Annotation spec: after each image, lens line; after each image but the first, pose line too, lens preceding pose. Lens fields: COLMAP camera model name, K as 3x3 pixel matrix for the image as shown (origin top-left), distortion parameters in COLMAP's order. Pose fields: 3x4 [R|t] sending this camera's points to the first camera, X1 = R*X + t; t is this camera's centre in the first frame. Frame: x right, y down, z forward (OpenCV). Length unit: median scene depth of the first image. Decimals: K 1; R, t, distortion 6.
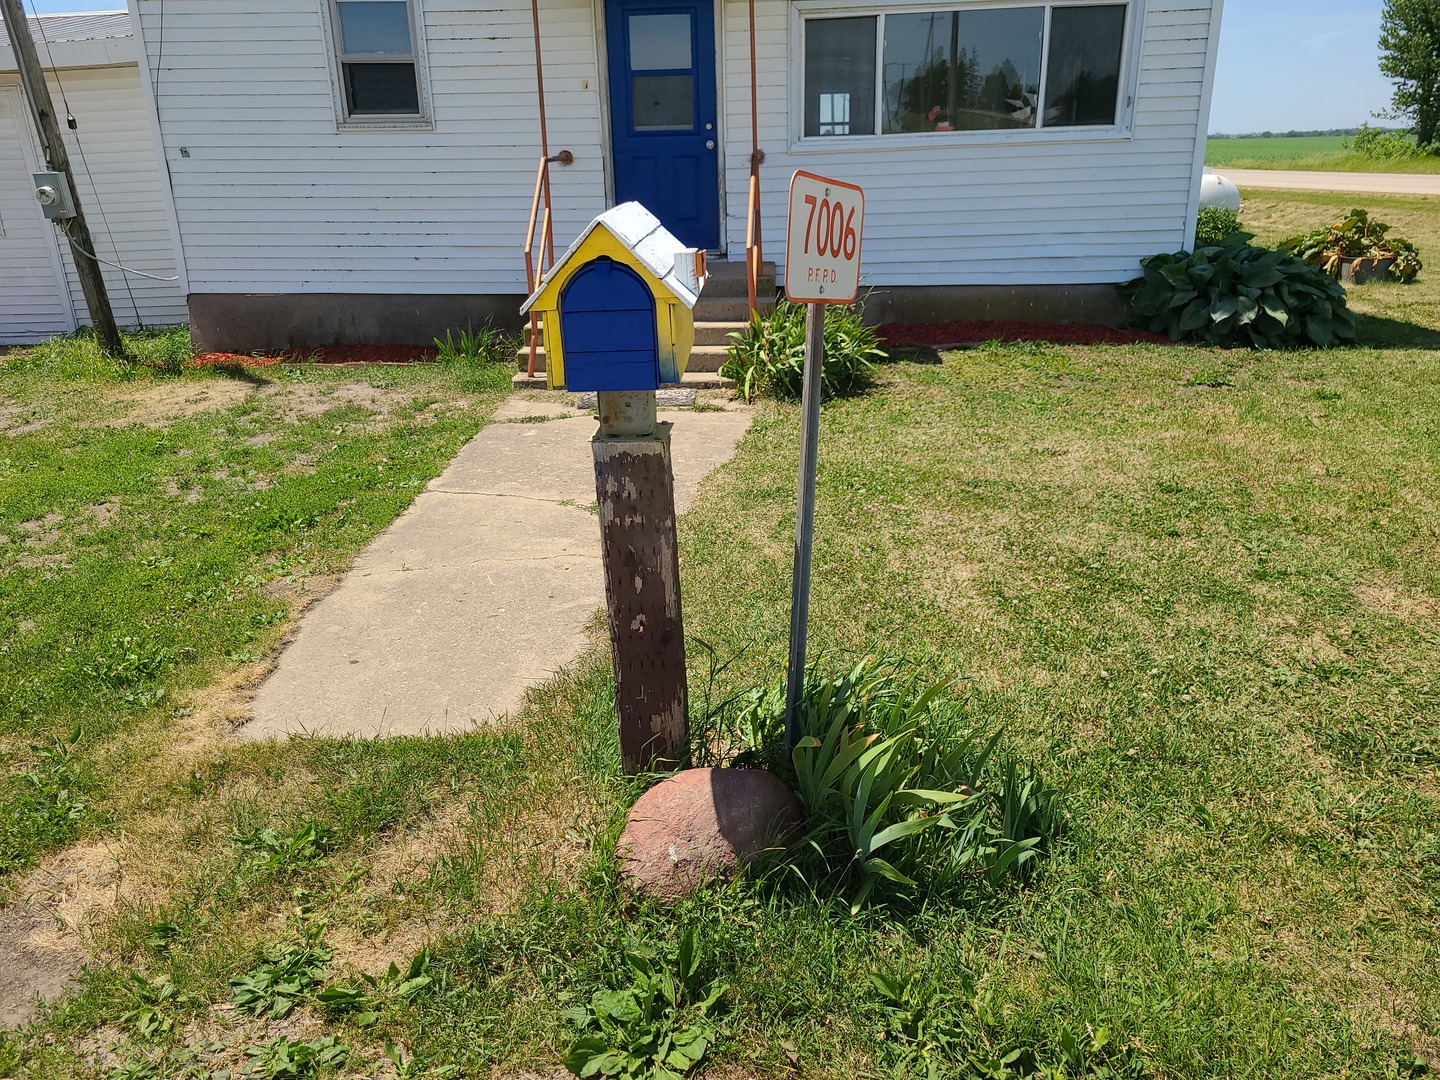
lens RADIAL K [[1092.7, 0, 723.0], [0, 1092.7, 532.8], [0, 0, 1]] dist [0.033536, -0.004161]
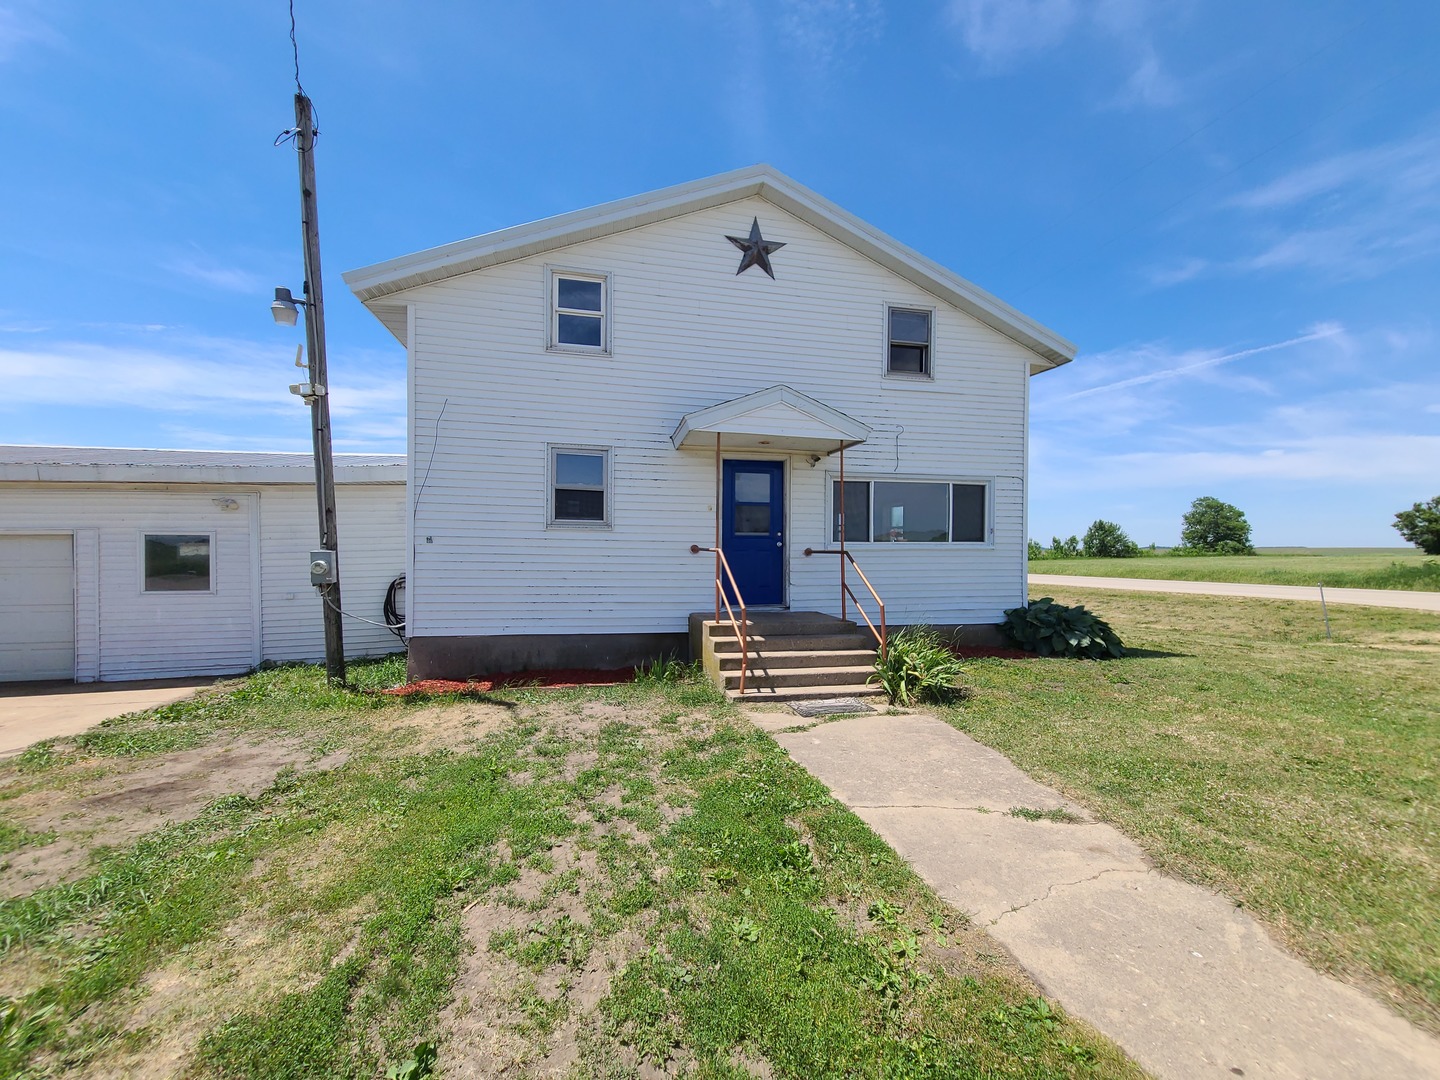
lens RADIAL K [[581.3, 0, 715.4], [0, 581.3, 540.8], [0, 0, 1]] dist [0.002697, -0.001430]
pose [[0.954305, 0.033756, 0.296920, -0.371852], [0.070590, 0.940017, -0.333745, -0.067164], [-0.290376, 0.339455, 0.894680, 0.226500]]
